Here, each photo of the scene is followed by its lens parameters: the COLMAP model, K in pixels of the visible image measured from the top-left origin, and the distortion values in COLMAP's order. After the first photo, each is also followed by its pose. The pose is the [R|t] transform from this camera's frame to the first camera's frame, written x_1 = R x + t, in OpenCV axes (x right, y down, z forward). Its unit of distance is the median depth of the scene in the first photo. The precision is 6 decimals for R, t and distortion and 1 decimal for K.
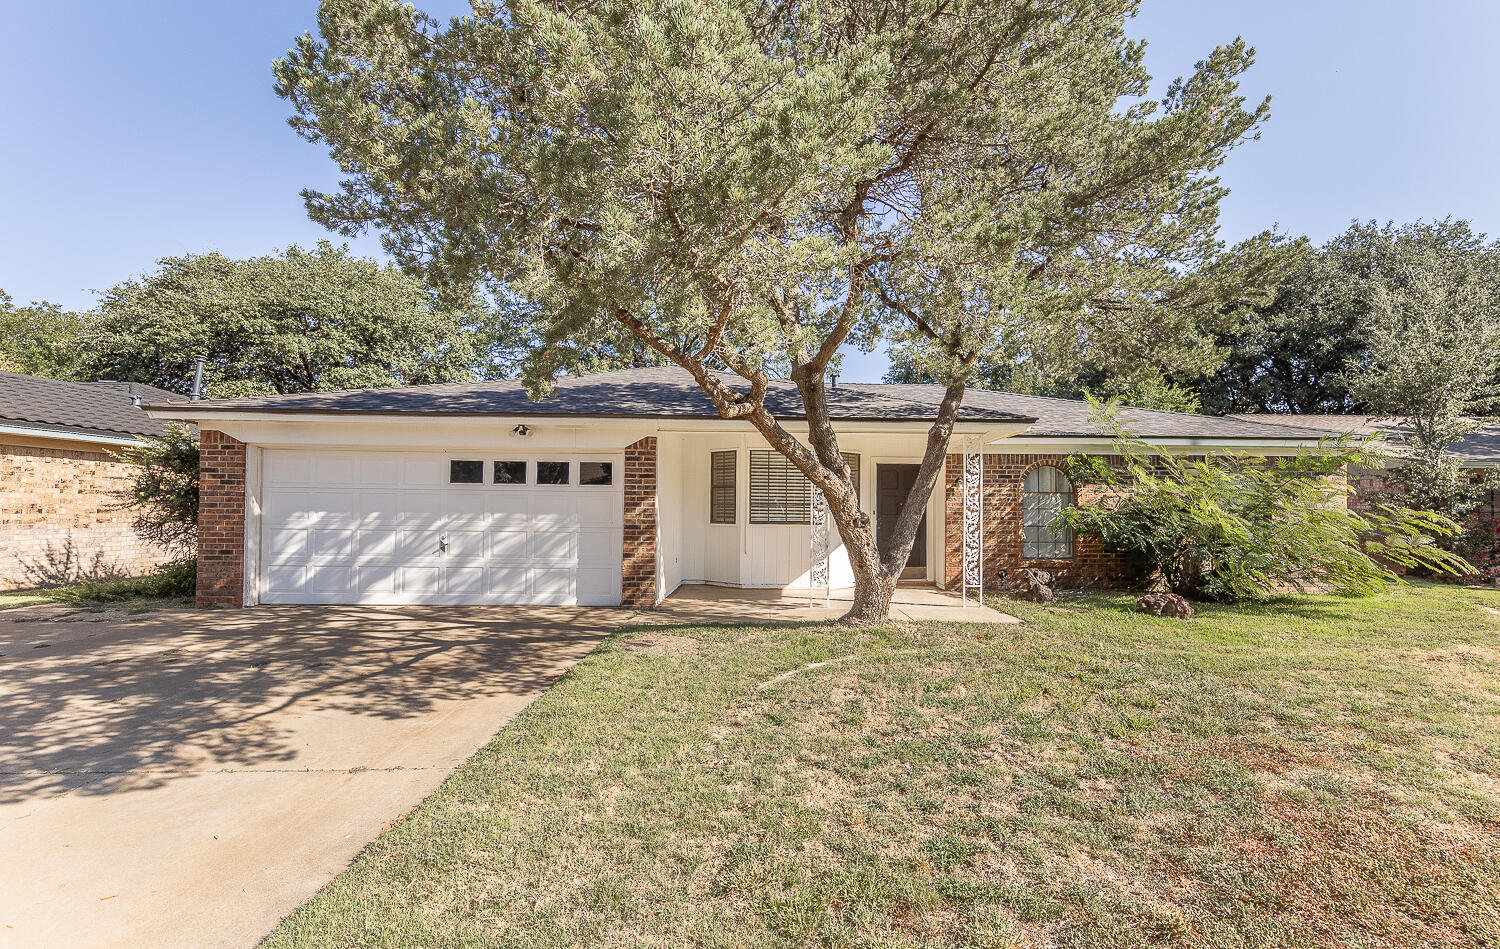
lens RADIAL K [[679.6, 0, 756.9], [0, 679.6, 474.8], [0, 0, 1]] dist [0.009538, -0.001020]
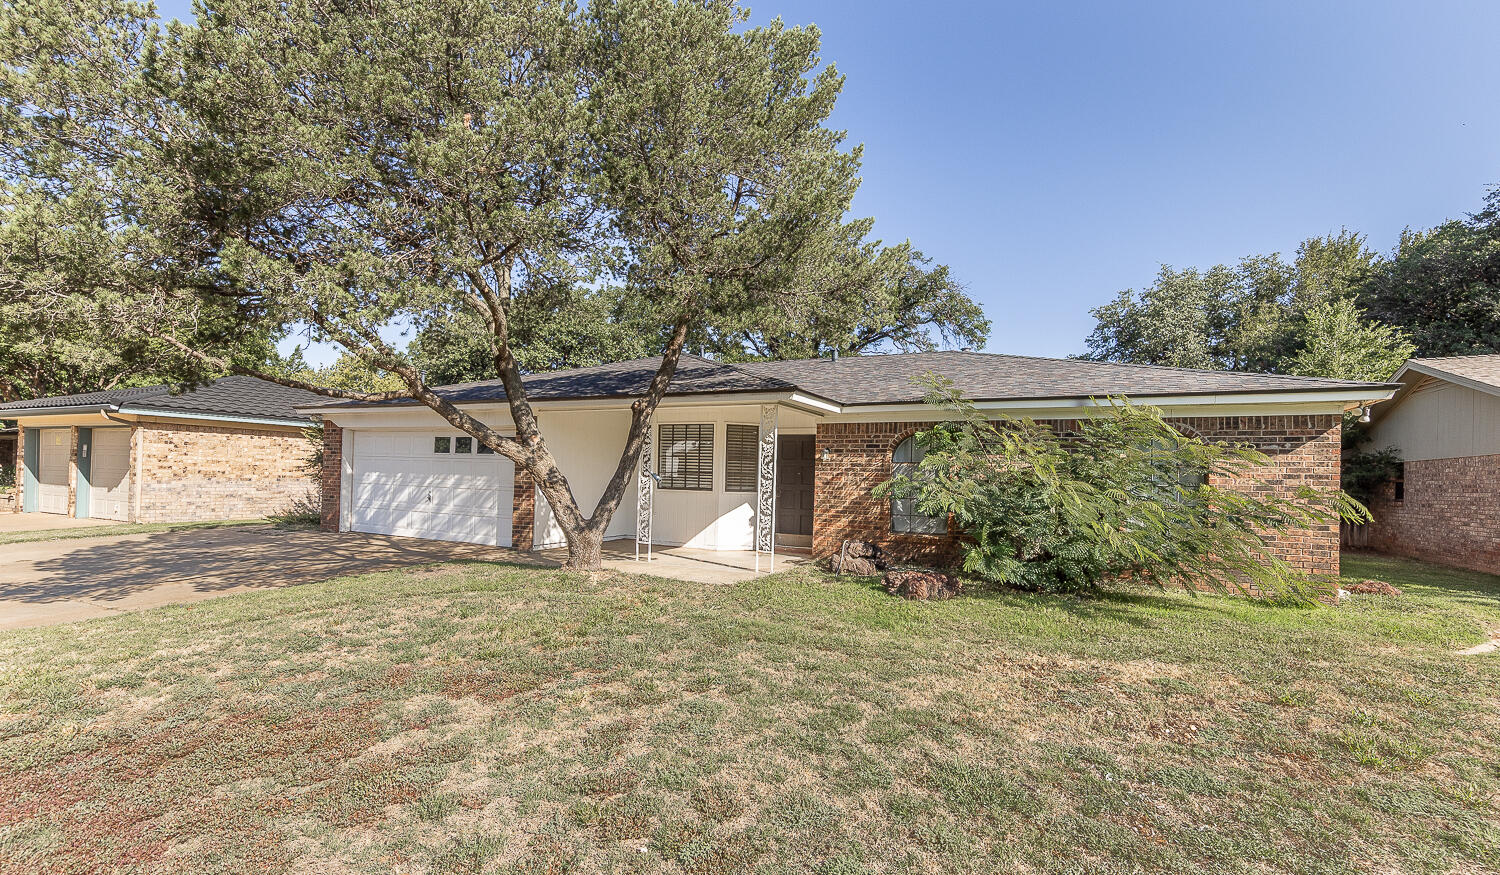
lens RADIAL K [[648.8, 0, 747.7], [0, 648.8, 442.0], [0, 0, 1]] dist [0.002237, 0.000138]
pose [[0.882269, -0.010297, -0.470634, 0.759144], [0.003347, 0.999873, -0.015602, 0.012615], [0.470735, 0.012190, 0.882191, 0.118831]]
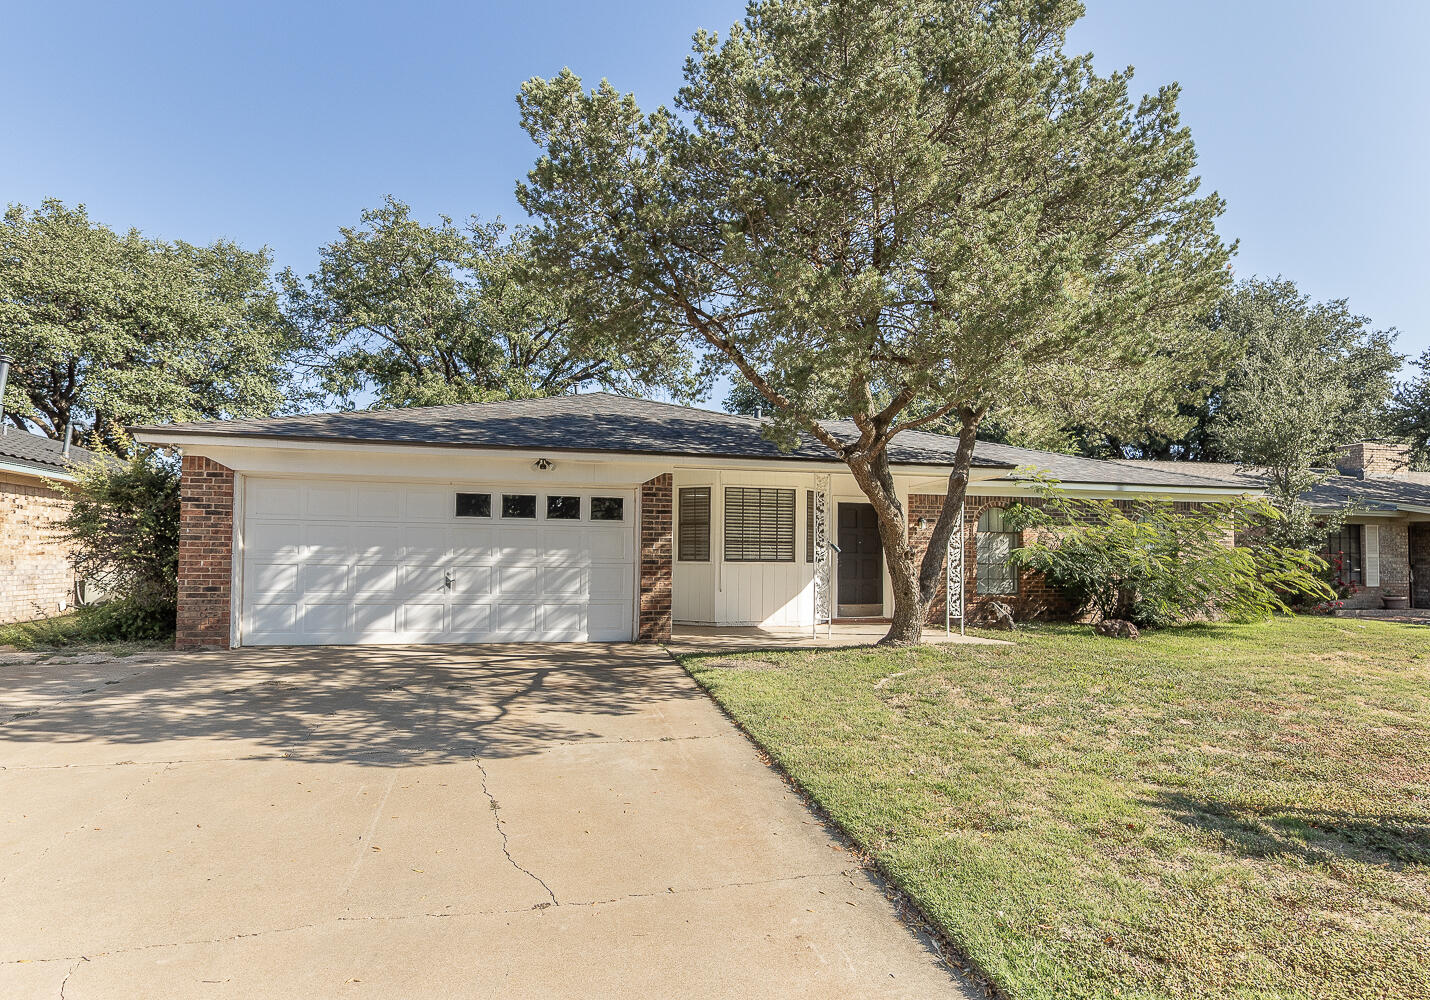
lens RADIAL K [[830.6, 0, 711.9], [0, 830.6, 501.0], [0, 0, 1]] dist [0.005516, 0.001585]
pose [[0.978232, 0.015529, 0.206932, -0.343382], [-0.012528, 0.999797, -0.015807, 0.004186], [-0.207136, 0.012870, 0.978228, -0.224504]]
